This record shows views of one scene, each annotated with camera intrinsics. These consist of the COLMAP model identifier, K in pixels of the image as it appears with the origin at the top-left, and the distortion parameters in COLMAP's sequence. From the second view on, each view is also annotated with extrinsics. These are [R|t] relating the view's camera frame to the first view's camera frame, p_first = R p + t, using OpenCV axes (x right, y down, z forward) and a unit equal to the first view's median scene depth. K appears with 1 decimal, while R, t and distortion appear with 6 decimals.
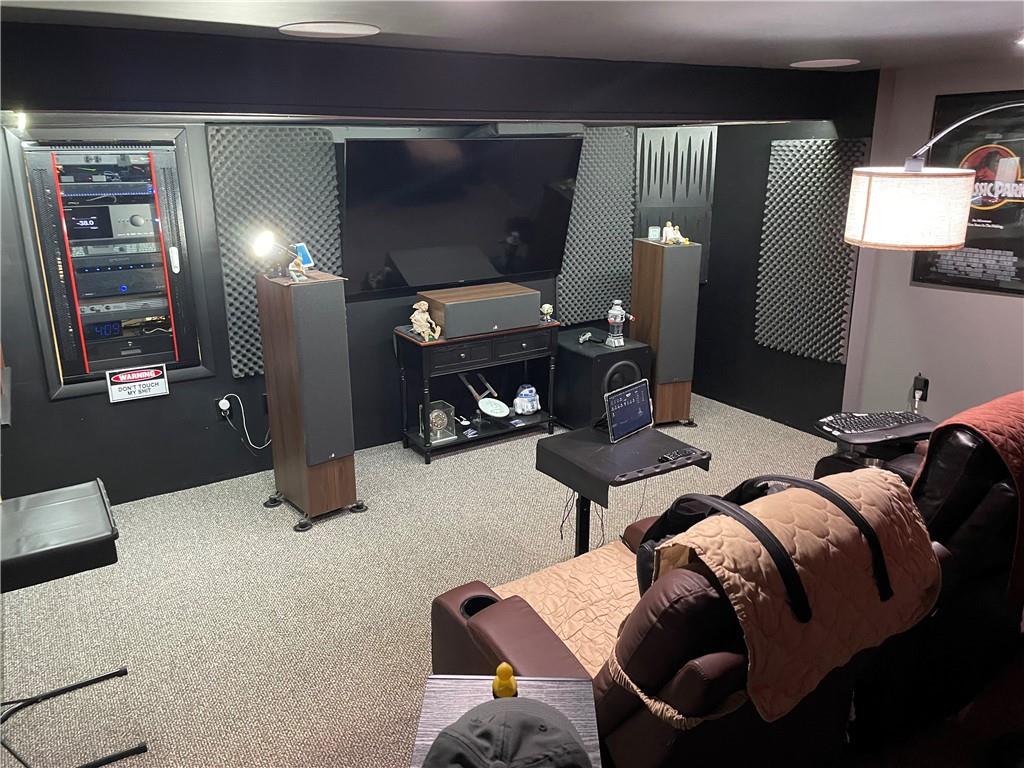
lens RADIAL K [[764.9, 0, 513.3], [0, 764.9, 359.8], [0, 0, 1]] dist [0.105798, -0.134313]
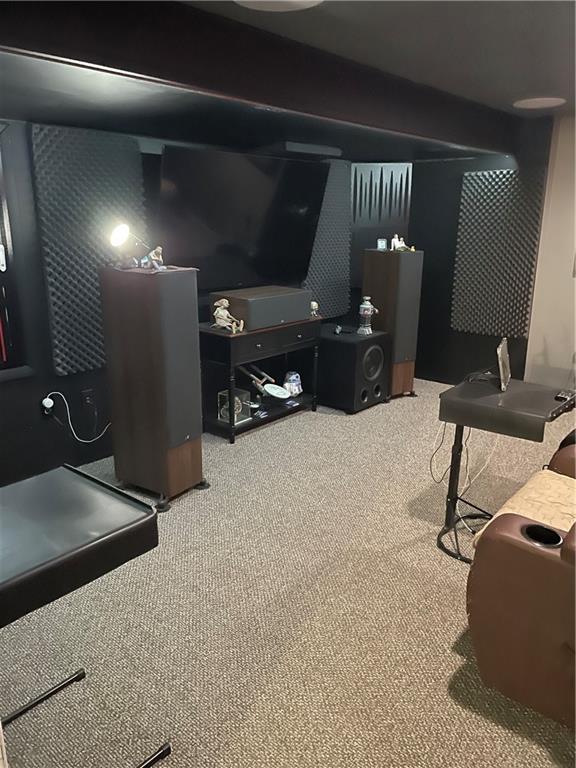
lens RADIAL K [[573.7, 0, 291.5], [0, 573.7, 374.8], [0, 0, 1]] dist [0.105798, -0.134313]
pose [[0.954917, -0.065572, 0.289541, -0.265694], [0.066485, 0.997765, 0.006691, 0.034348], [-0.289333, 0.012861, 0.957142, 0.156448]]
